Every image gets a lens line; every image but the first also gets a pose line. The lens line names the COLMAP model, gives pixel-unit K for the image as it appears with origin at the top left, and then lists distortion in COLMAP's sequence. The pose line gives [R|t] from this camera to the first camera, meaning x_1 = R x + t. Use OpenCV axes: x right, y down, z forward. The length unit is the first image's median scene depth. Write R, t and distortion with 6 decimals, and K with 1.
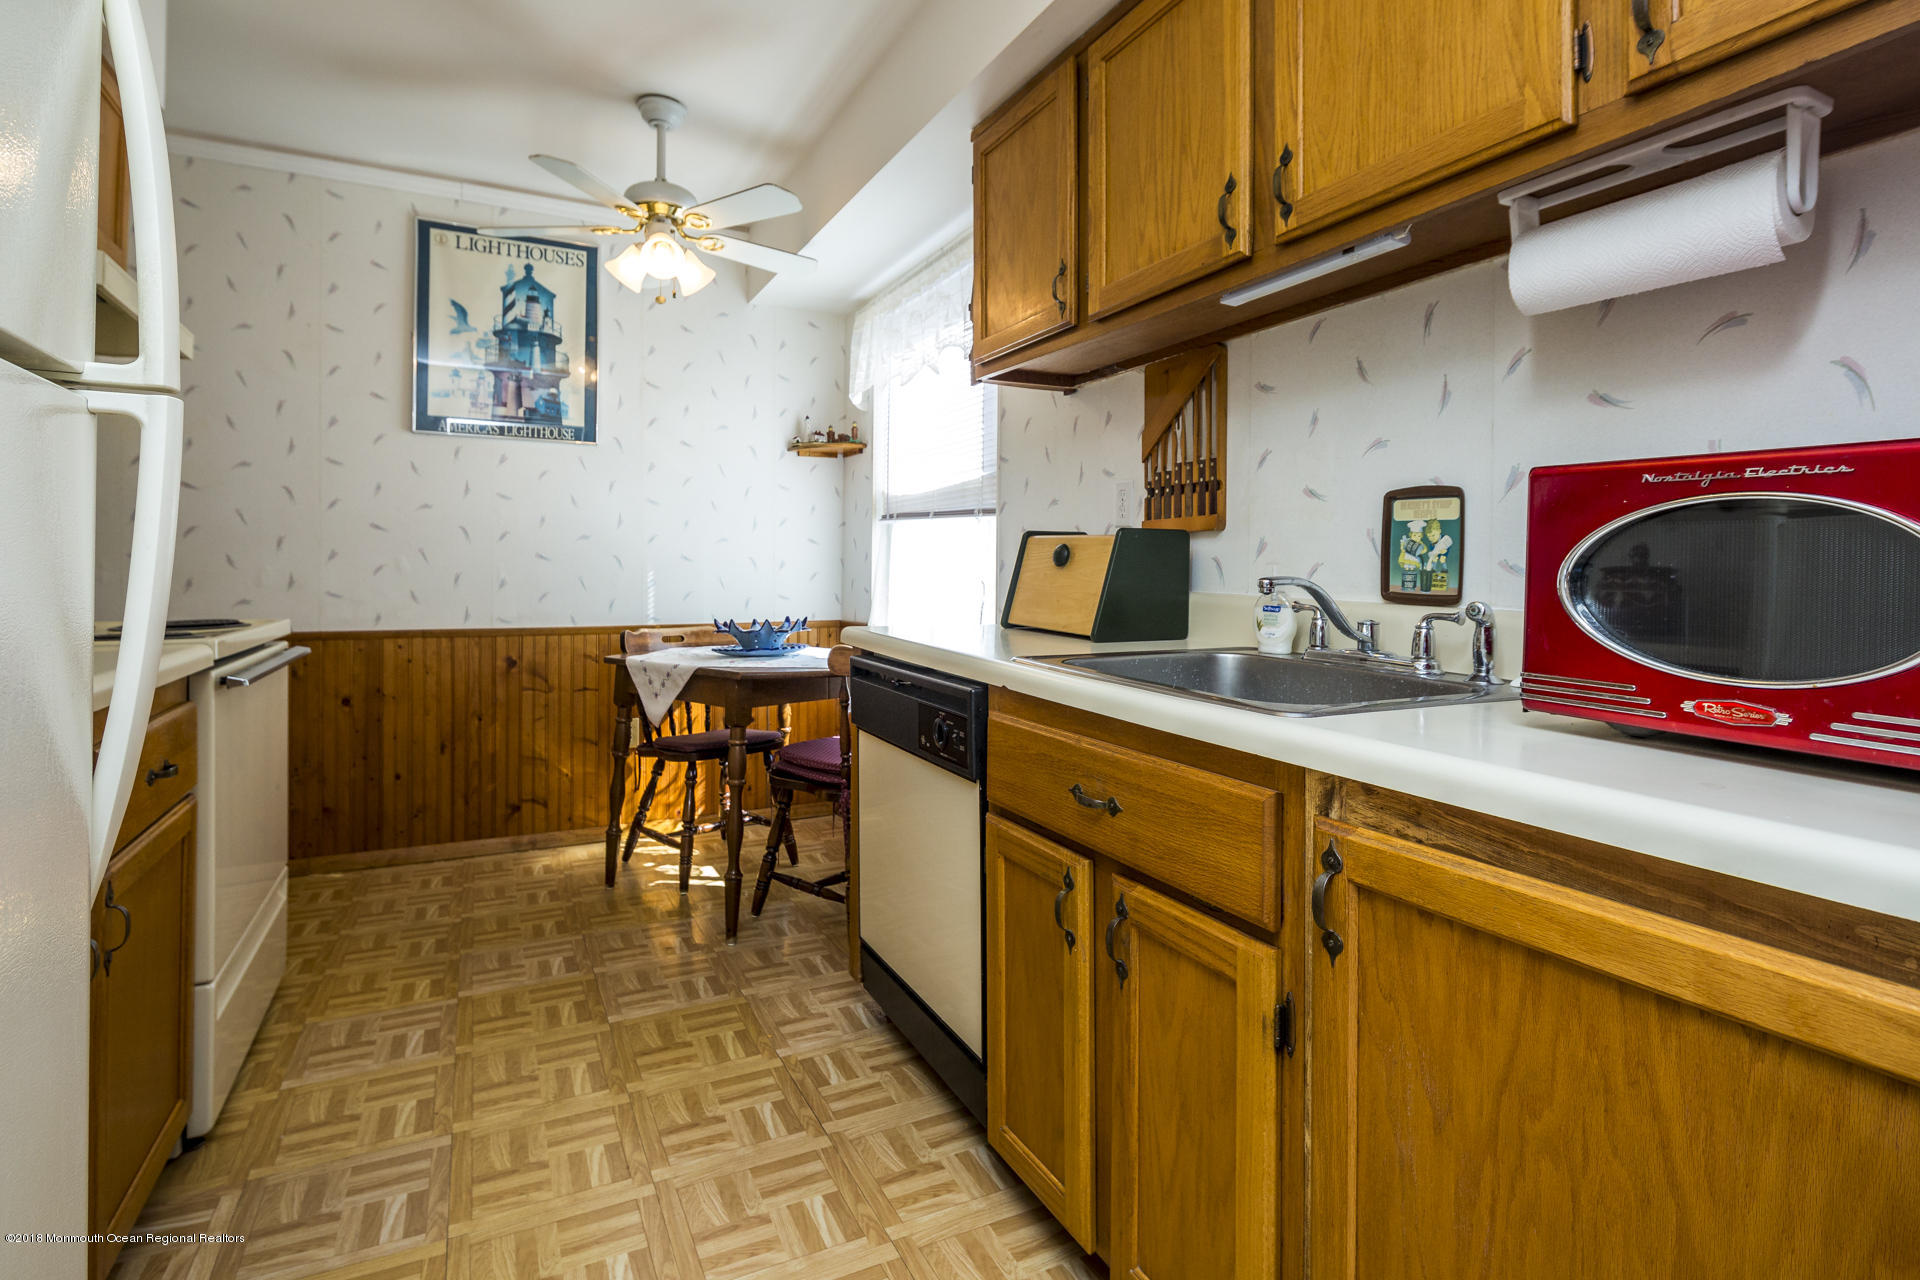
lens RADIAL K [[976.0, 0, 1002.4], [0, 976.0, 558.7], [0, 0, 1]] dist [-0.000425, -0.001719]
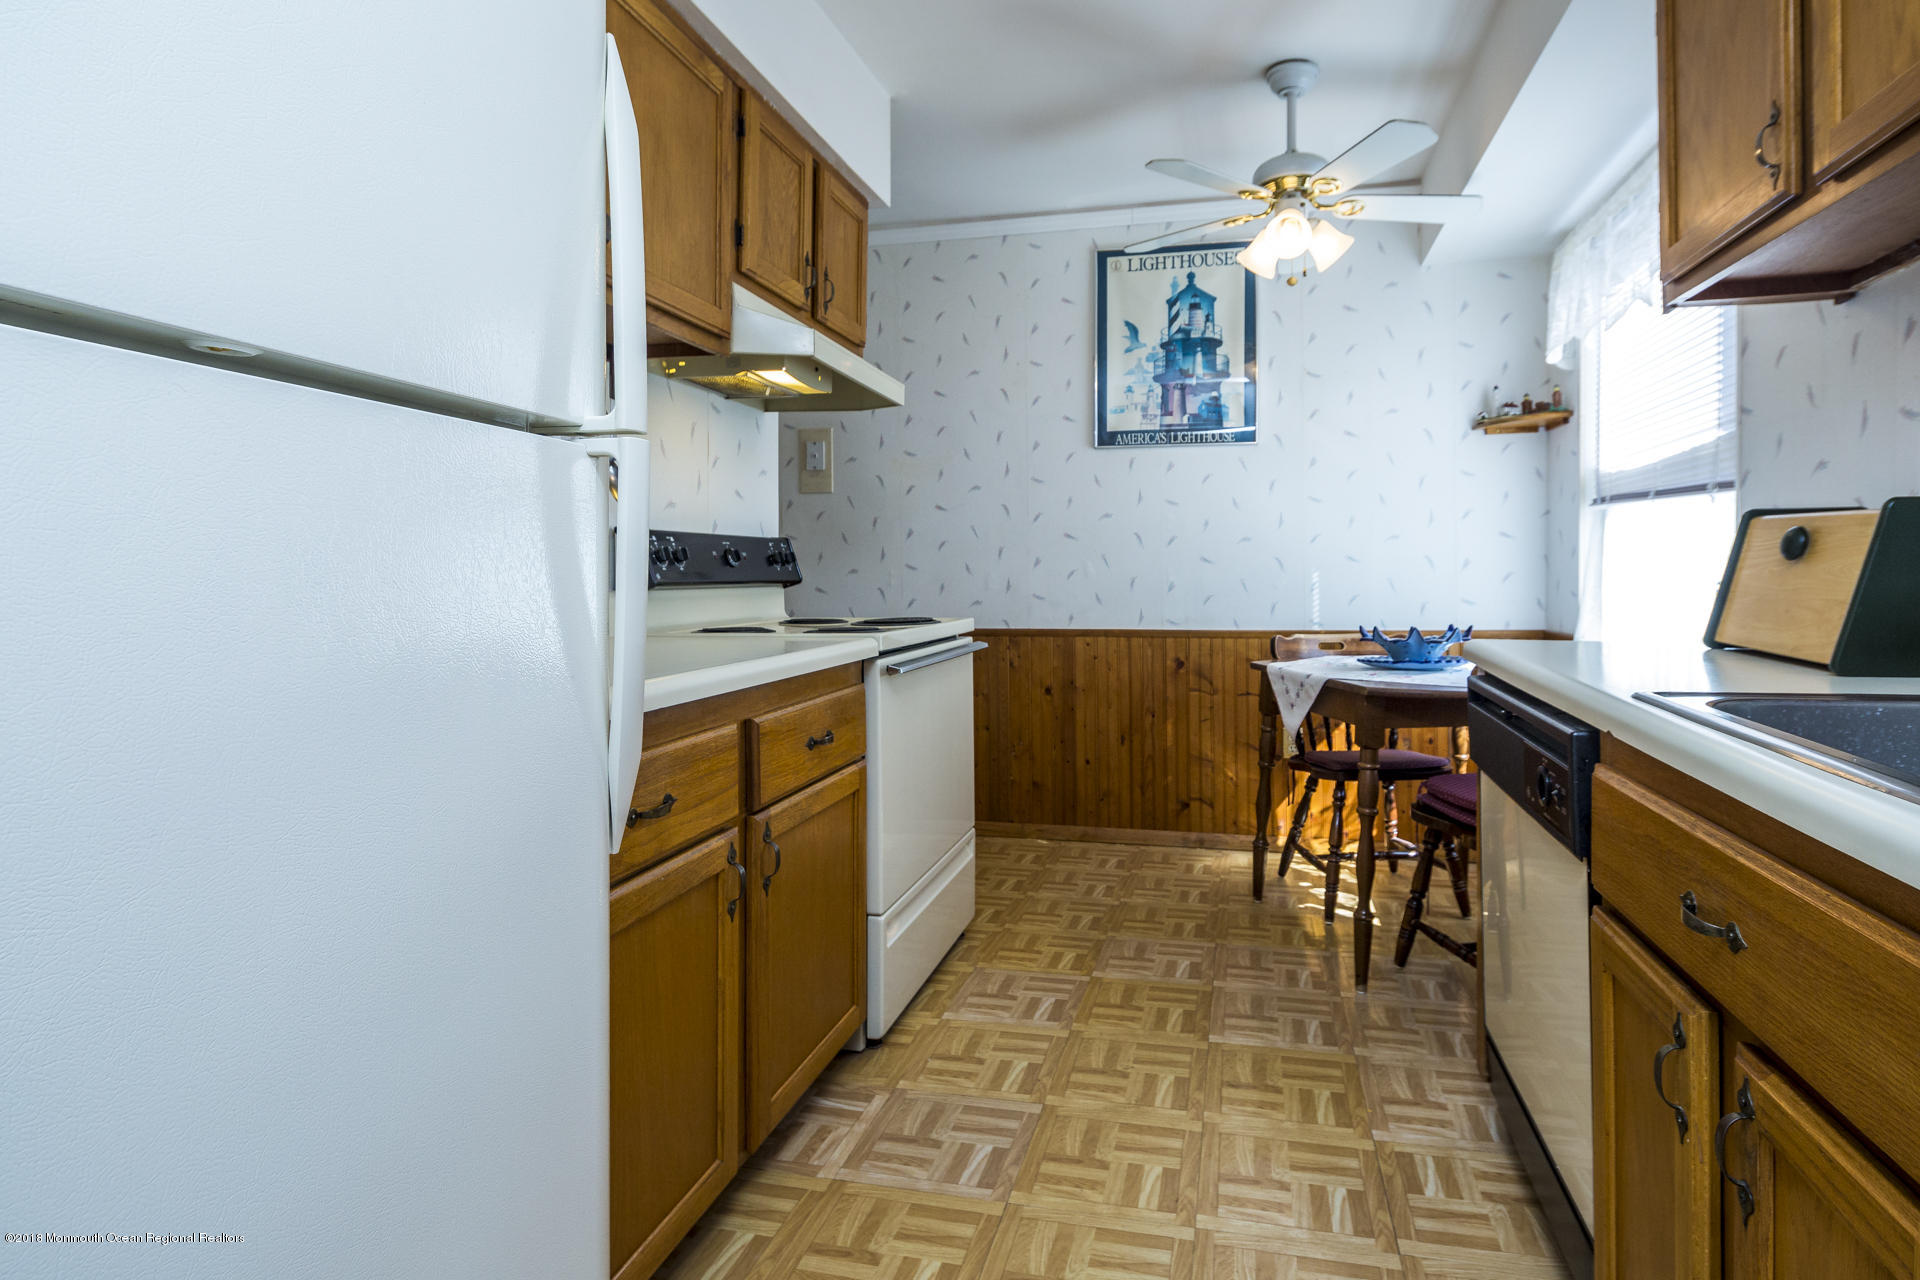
lens RADIAL K [[1020.5, 0, 1012.1], [0, 1020.5, 576.3], [0, 0, 1]] dist [0.008701, -0.011669]
pose [[0.754141, -0.009585, -0.656643, 0.076505], [0.020553, 0.999748, 0.009011, 0.001319], [0.656391, -0.020291, 0.754148, 0.076071]]
